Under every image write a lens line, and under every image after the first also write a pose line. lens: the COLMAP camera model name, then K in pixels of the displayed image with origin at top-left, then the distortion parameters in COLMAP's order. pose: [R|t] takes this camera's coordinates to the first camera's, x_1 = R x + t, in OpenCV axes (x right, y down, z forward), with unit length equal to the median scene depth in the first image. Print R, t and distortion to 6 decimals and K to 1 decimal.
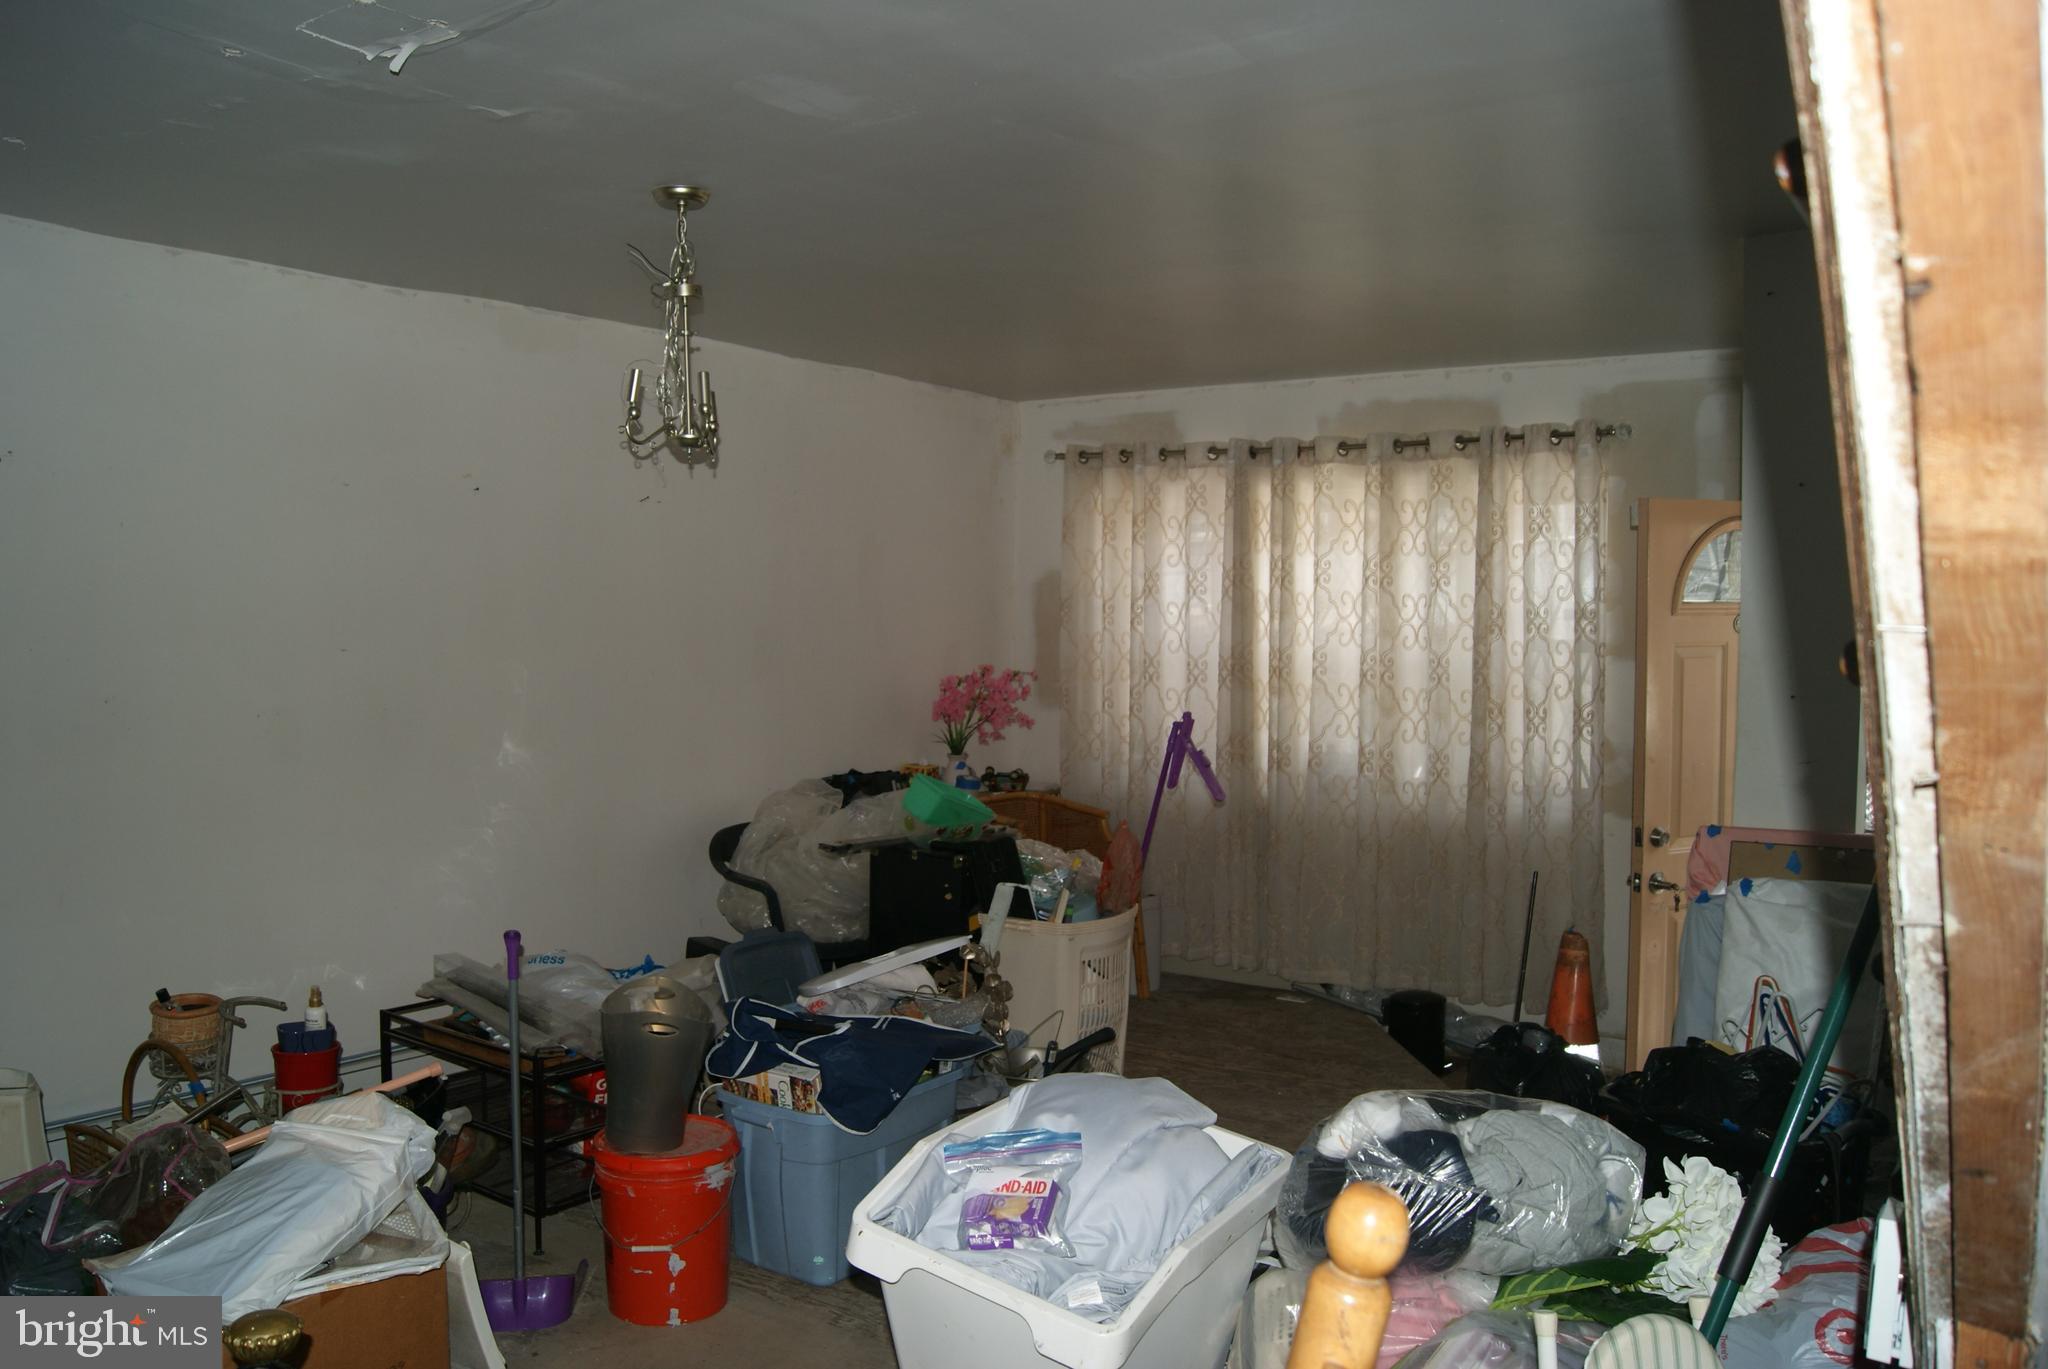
lens RADIAL K [[1573.4, 0, 1003.7], [0, 1573.4, 687.7], [0, 0, 1]] dist [-0.077643, 0.003739]
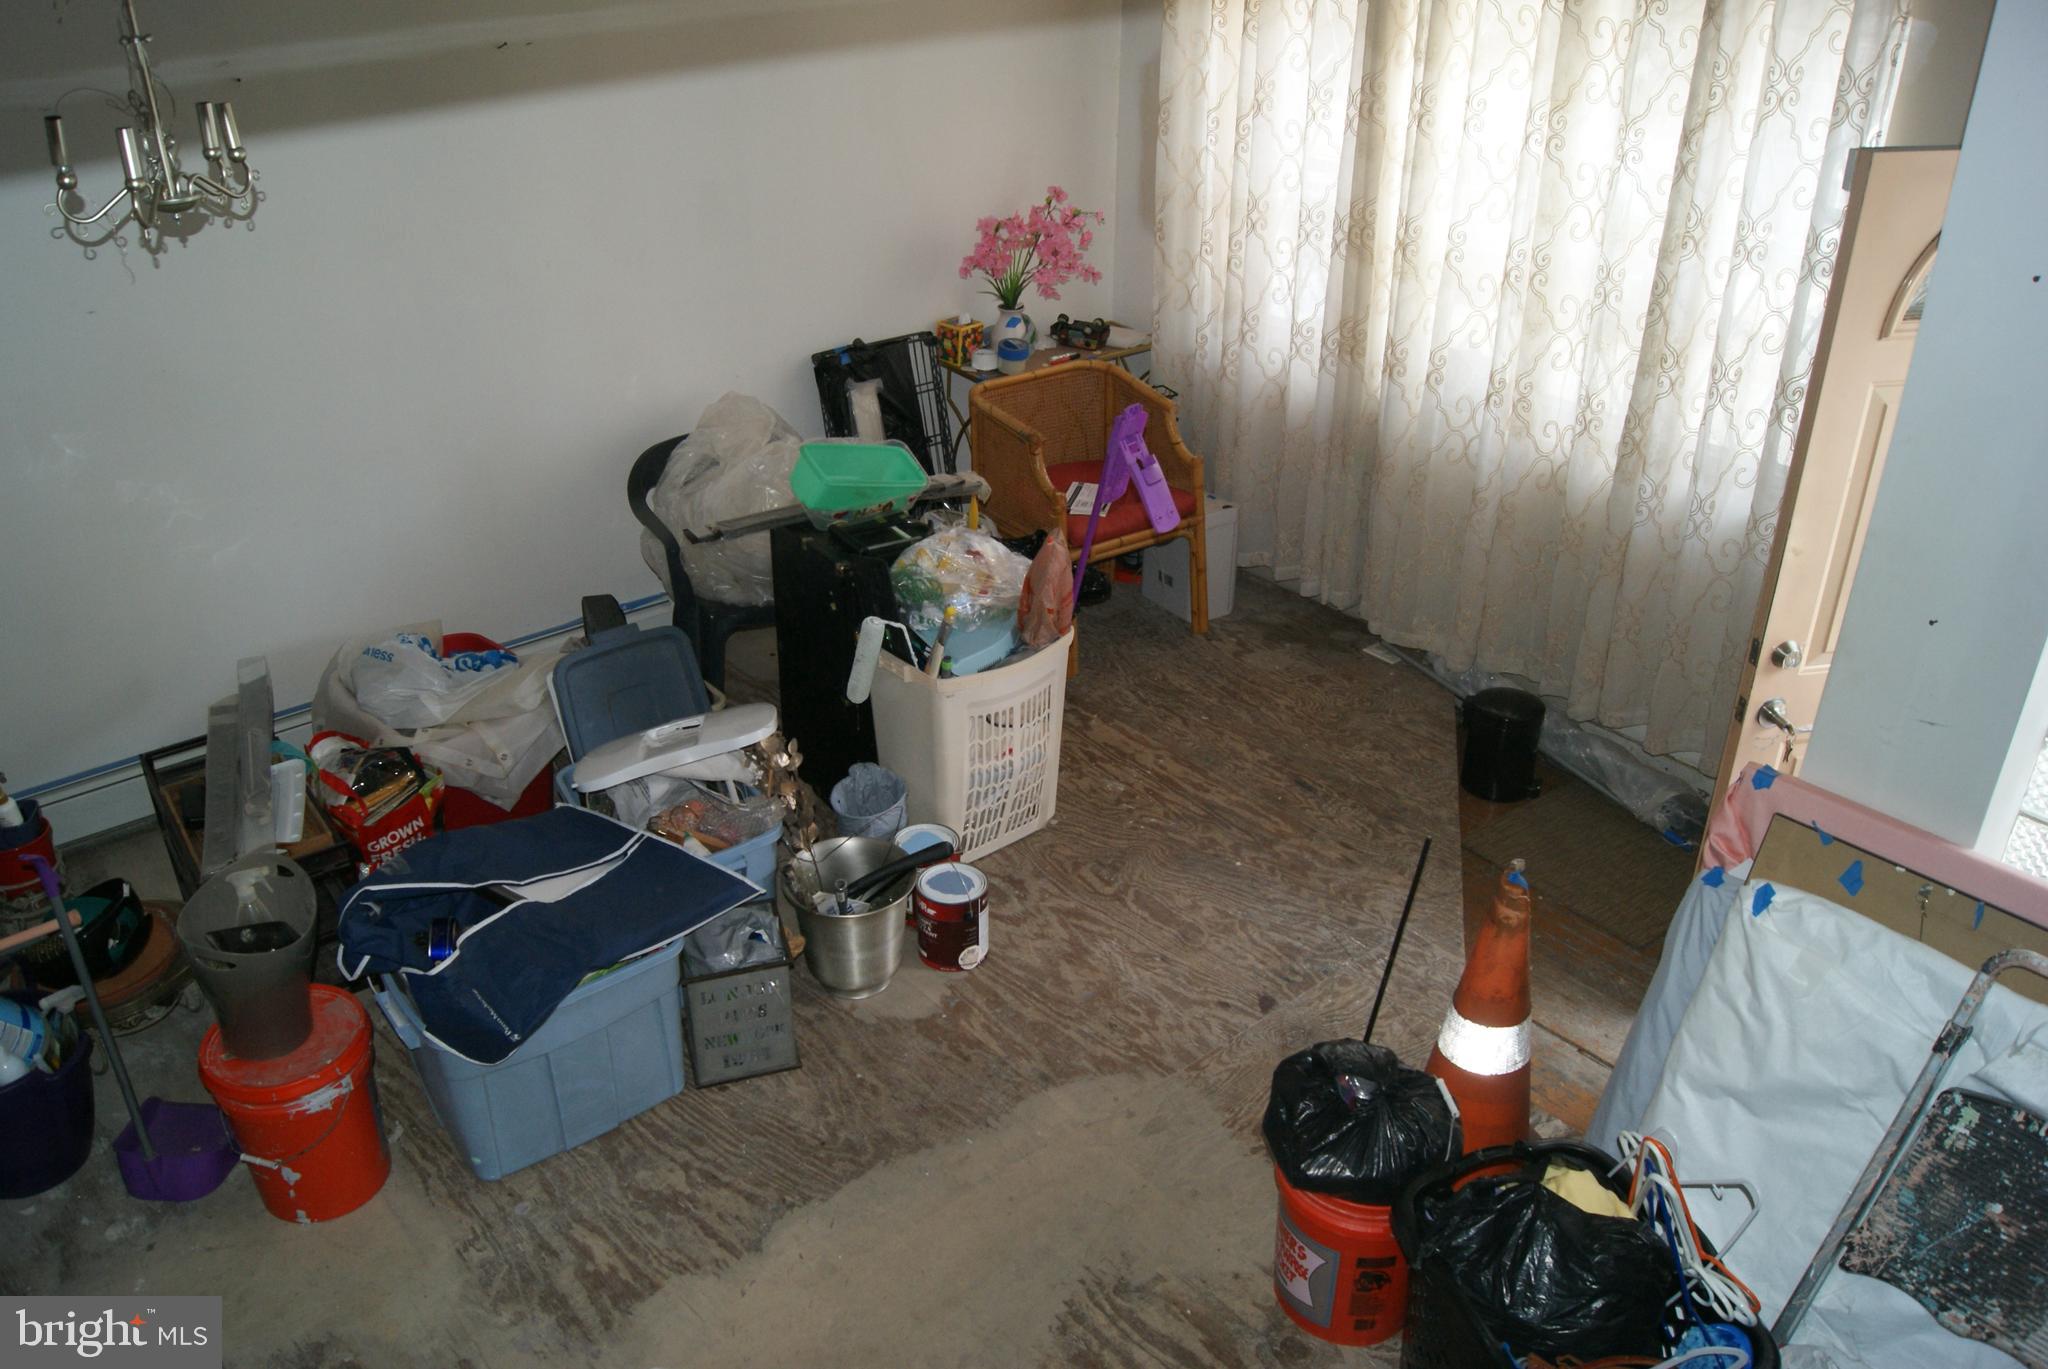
lens RADIAL K [[1573.4, 0, 1006.4], [0, 1573.4, 681.2], [0, 0, 1]] dist [-0.077643, 0.003739]
pose [[0.963617, 0.119927, -0.238871, 0.200838], [-0.001867, 0.896688, 0.442659, -0.154514], [0.267279, -0.426108, 0.864288, 0.245986]]
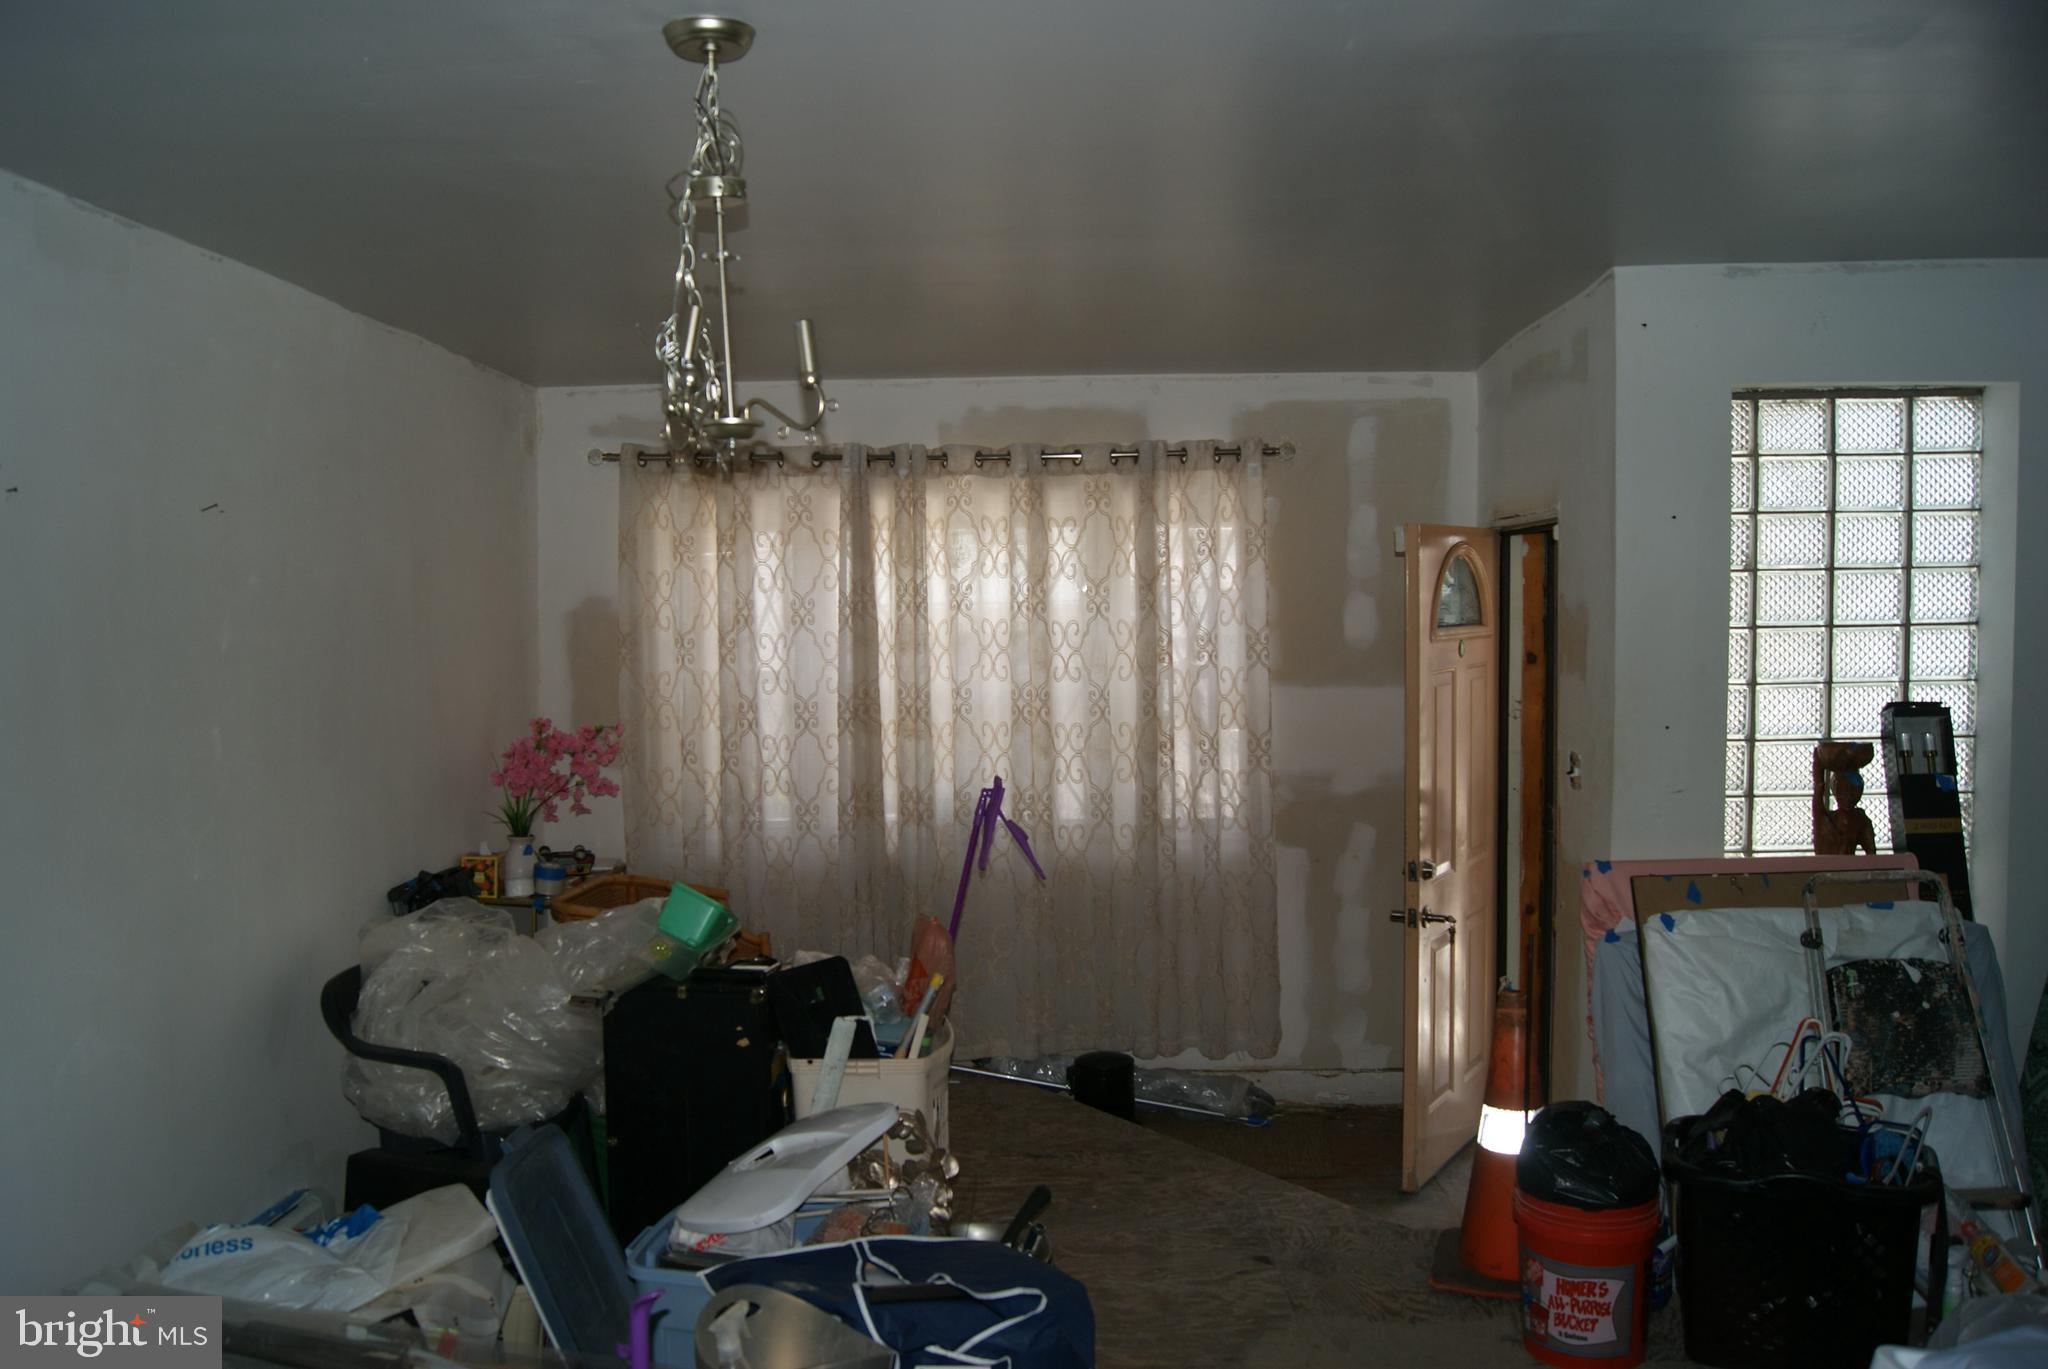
lens RADIAL K [[1573.4, 0, 969.7], [0, 1573.4, 698.8], [0, 0, 1]] dist [-0.077643, 0.003739]
pose [[0.854700, -0.045875, 0.517091, -0.260533], [0.043069, 0.998920, 0.017433, -0.032501], [-0.517333, 0.007370, 0.855753, 0.241066]]
